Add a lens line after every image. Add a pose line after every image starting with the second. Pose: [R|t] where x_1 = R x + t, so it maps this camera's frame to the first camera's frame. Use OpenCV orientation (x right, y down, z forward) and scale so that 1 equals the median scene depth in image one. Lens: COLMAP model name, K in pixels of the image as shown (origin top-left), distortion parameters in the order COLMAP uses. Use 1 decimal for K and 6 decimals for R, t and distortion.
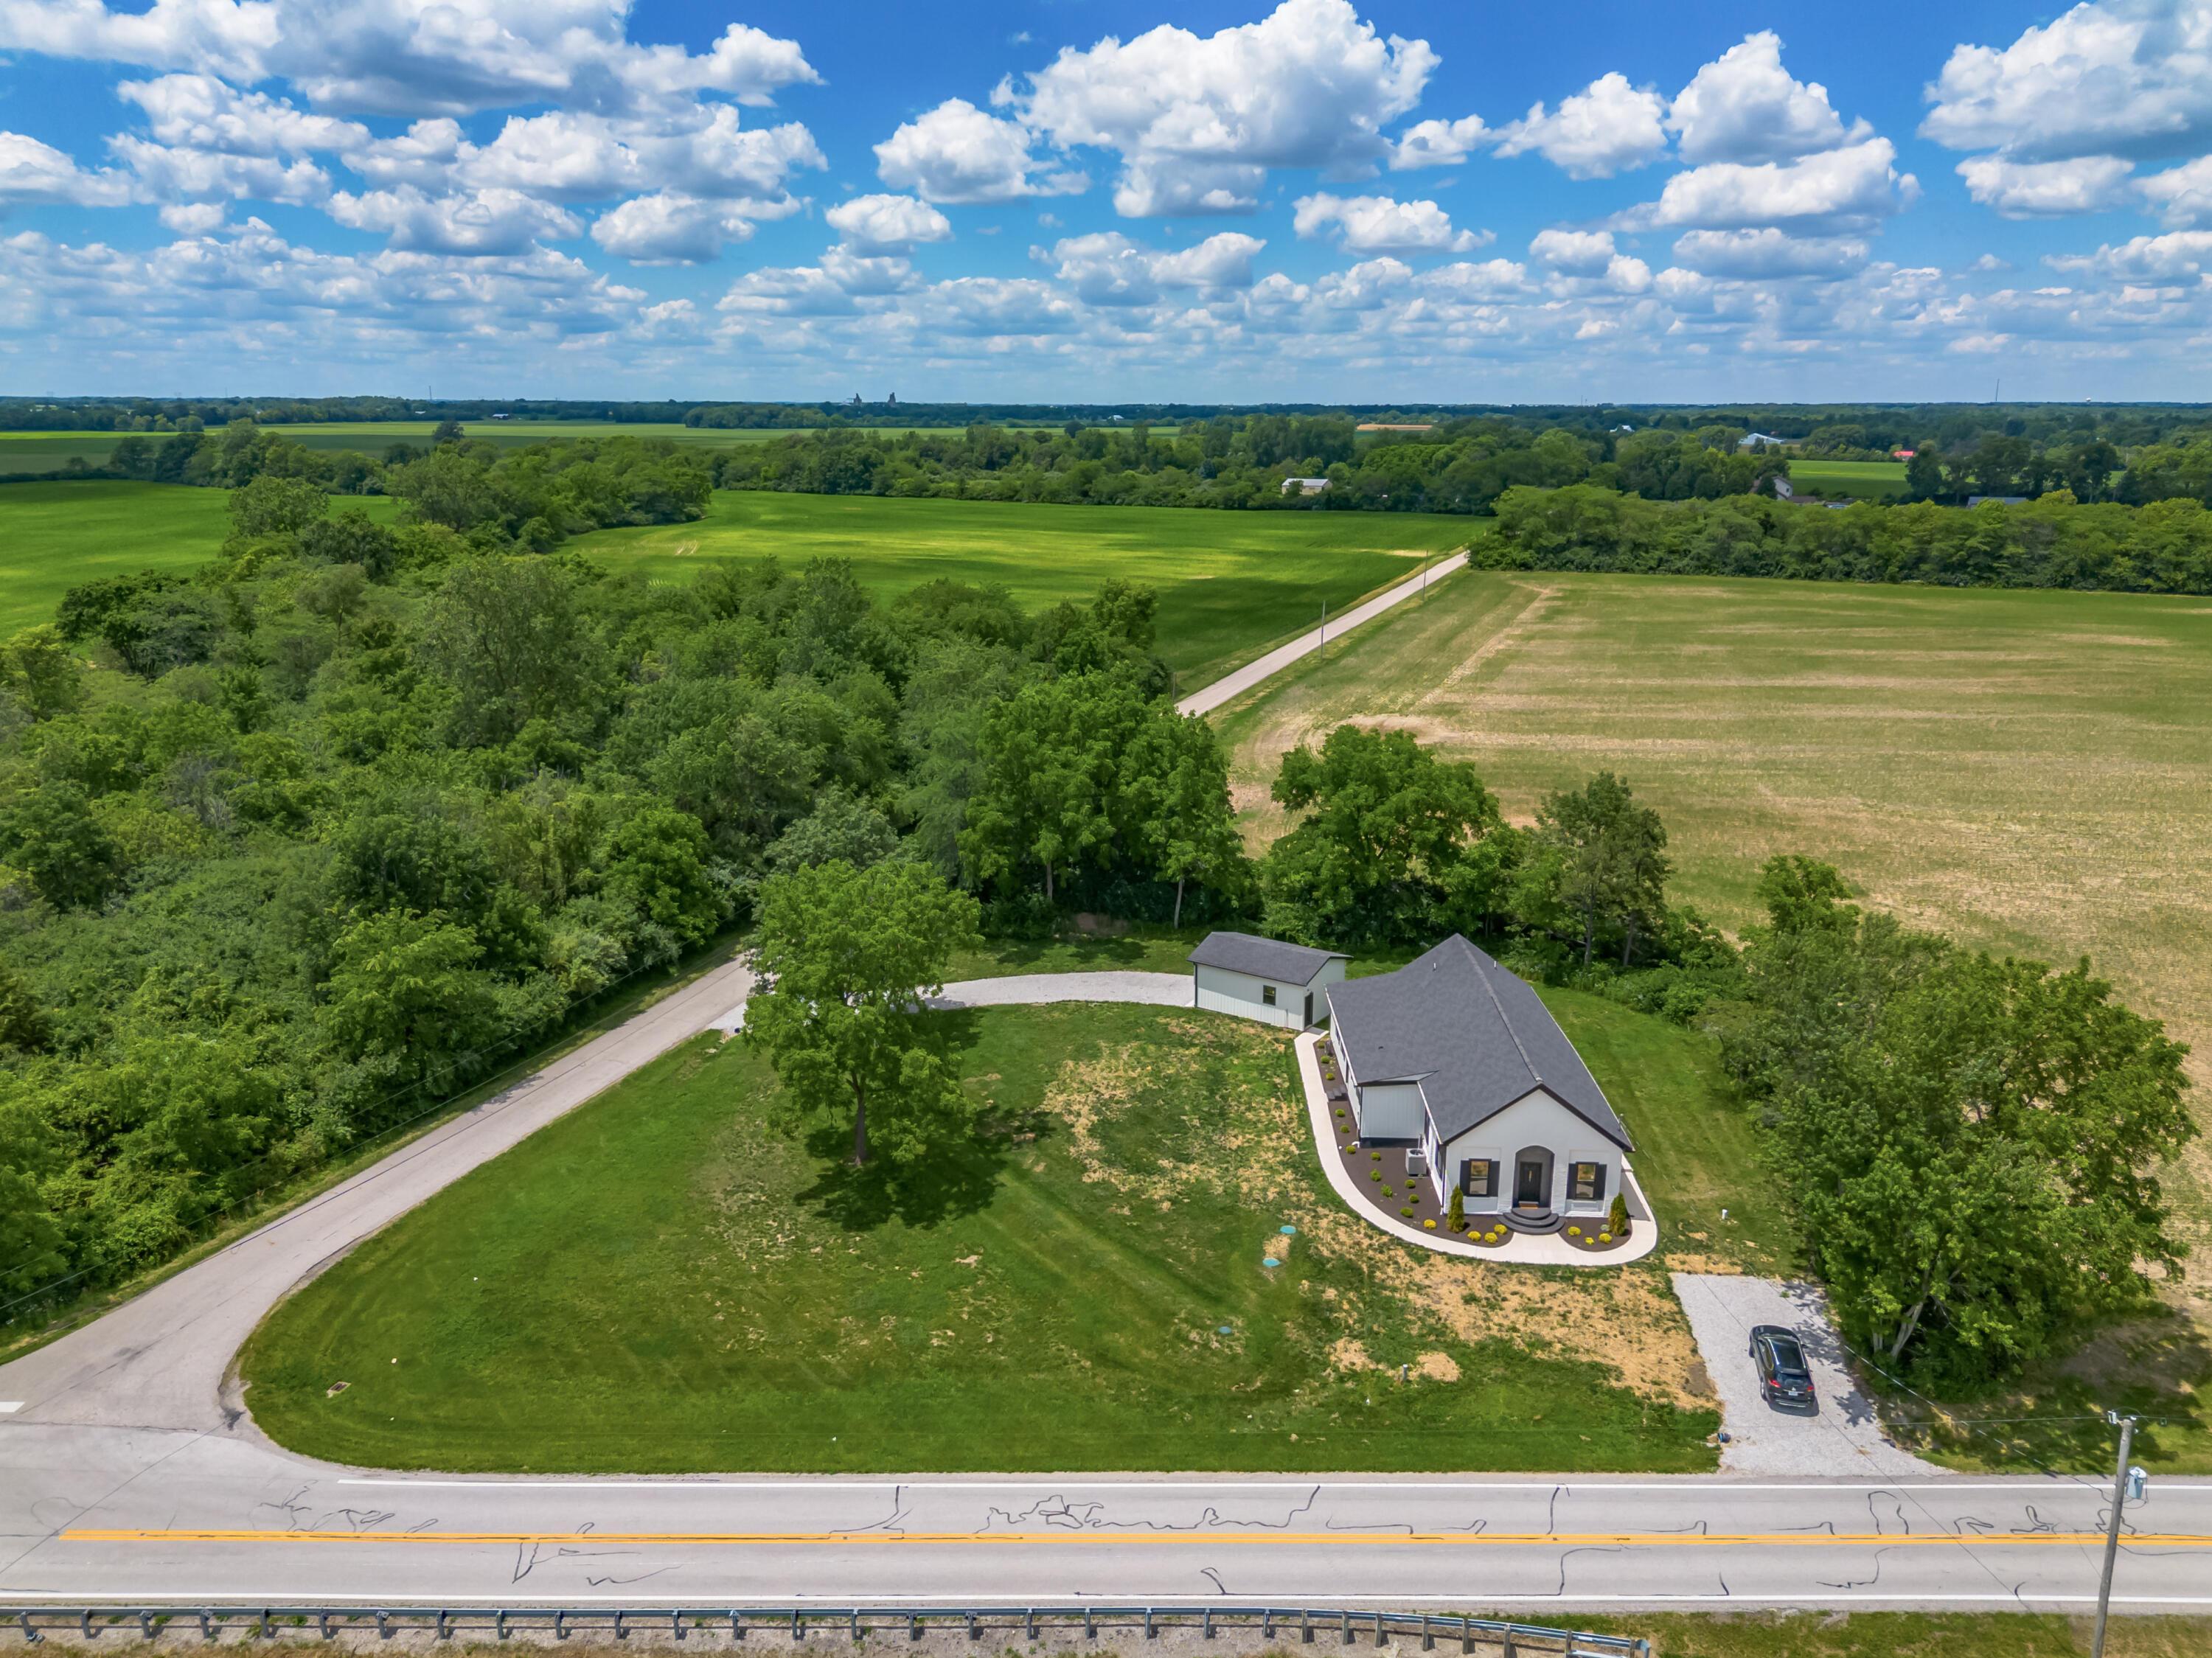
lens RADIAL K [[1584.8, 0, 1110.9], [0, 1584.8, 835.7], [0, 0, 1]] dist [0.039104, -0.014762]
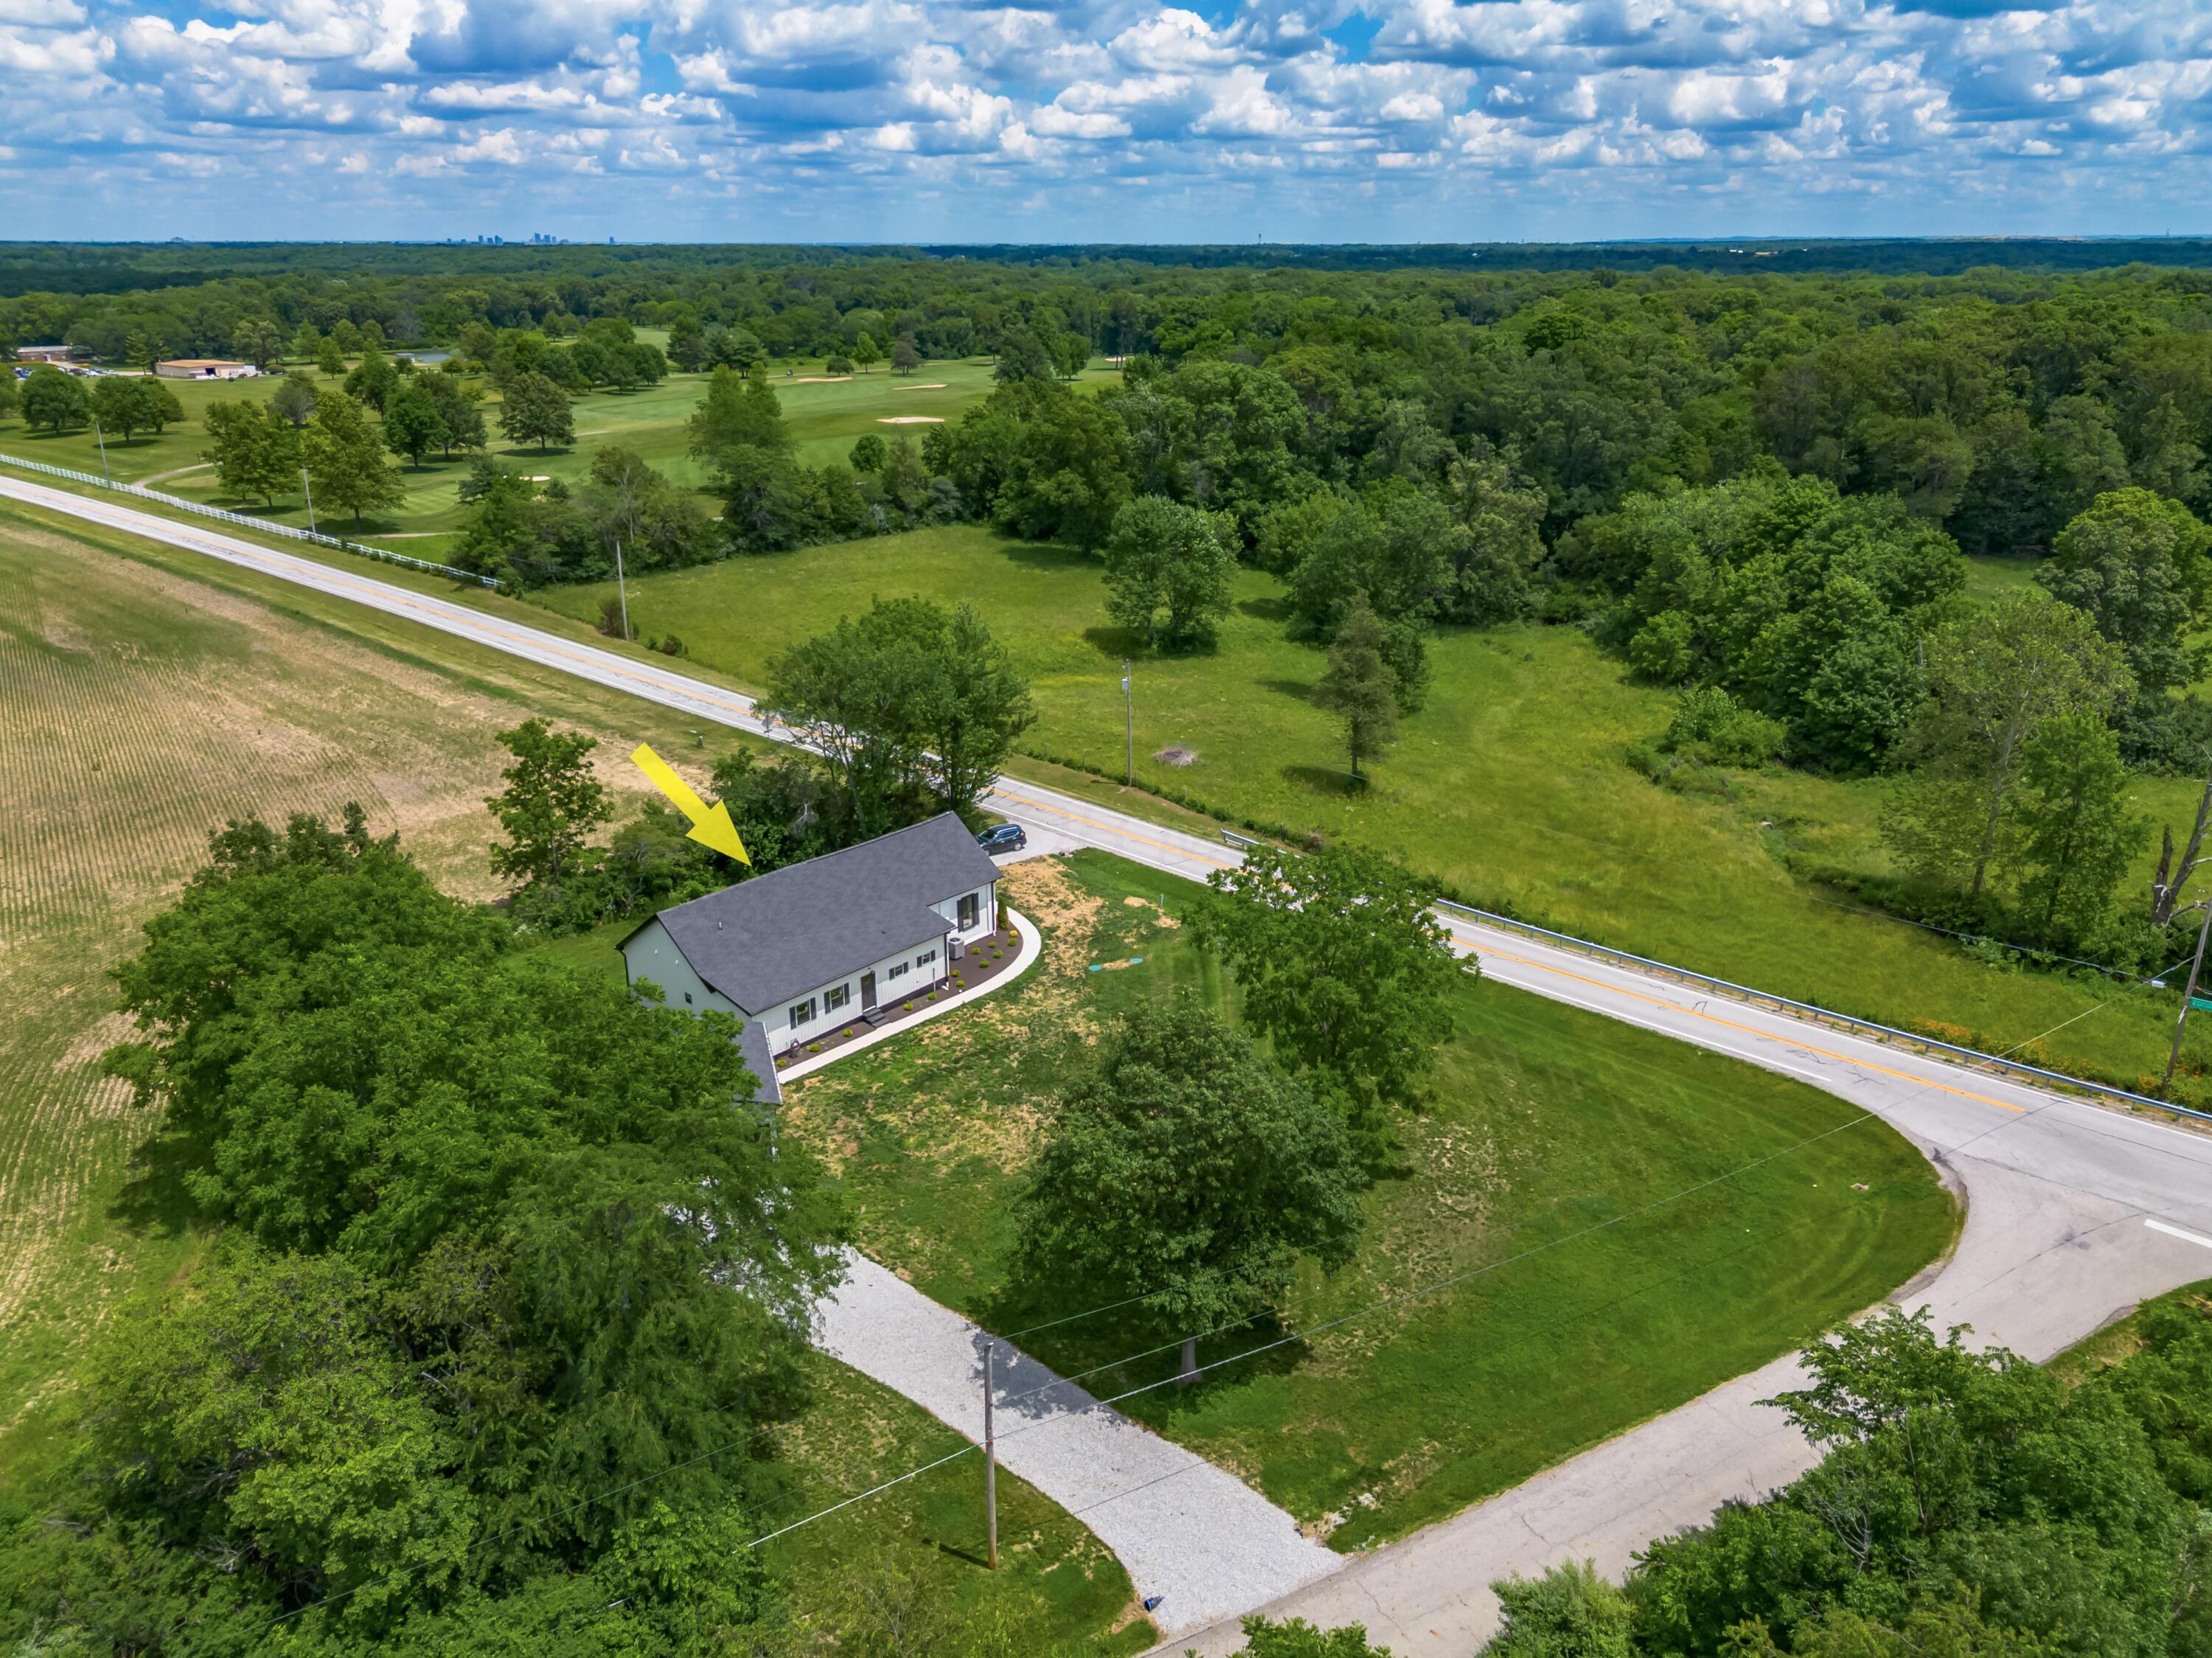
lens RADIAL K [[1576.7, 0, 1101.9], [0, 1576.7, 828.2], [0, 0, 1]] dist [0.068508, -0.056933]
pose [[-0.773199, -0.218674, 0.595268, -0.538515], [0.169295, 0.833426, 0.526061, -0.441817], [-0.611148, 0.507526, -0.607384, 1.484112]]
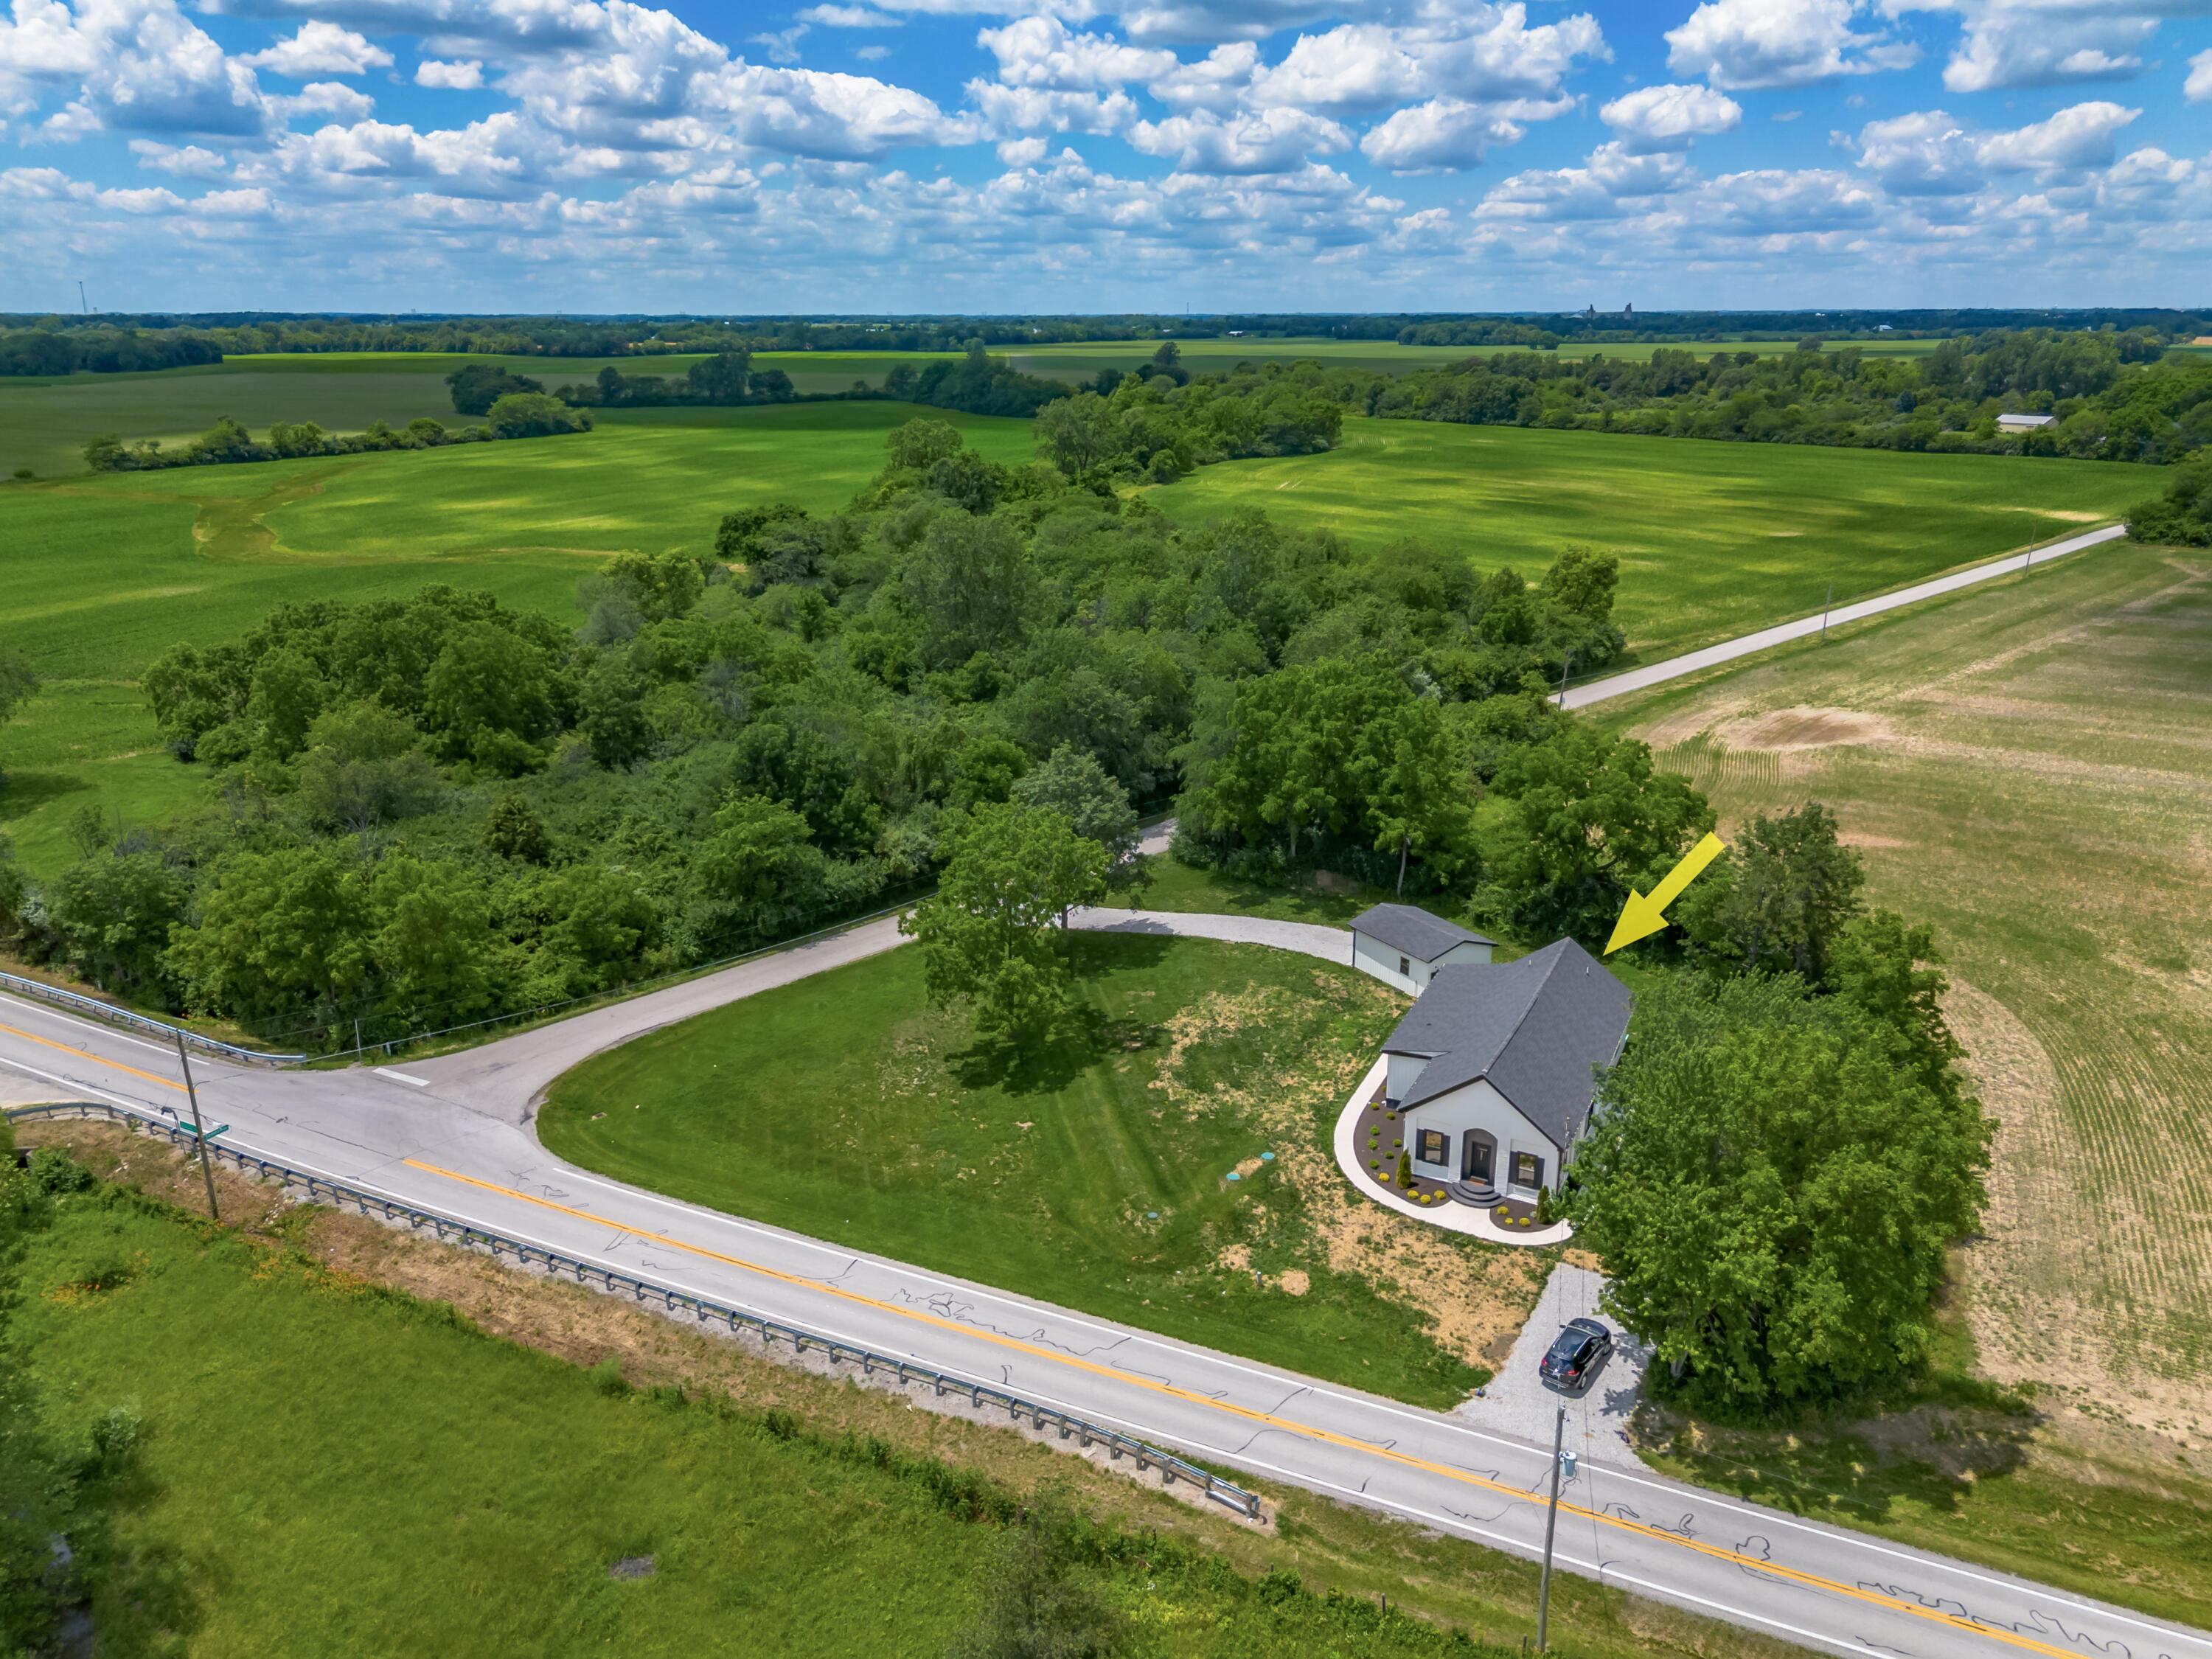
lens RADIAL K [[1576.8, 0, 1101.9], [0, 1576.8, 828.7], [0, 0, 1]] dist [0.068508, -0.056933]
pose [[0.904359, 0.128017, -0.407120, 0.391185], [-0.108670, 0.991582, 0.070404, -0.055942], [0.412706, -0.019428, 0.910657, -0.107274]]
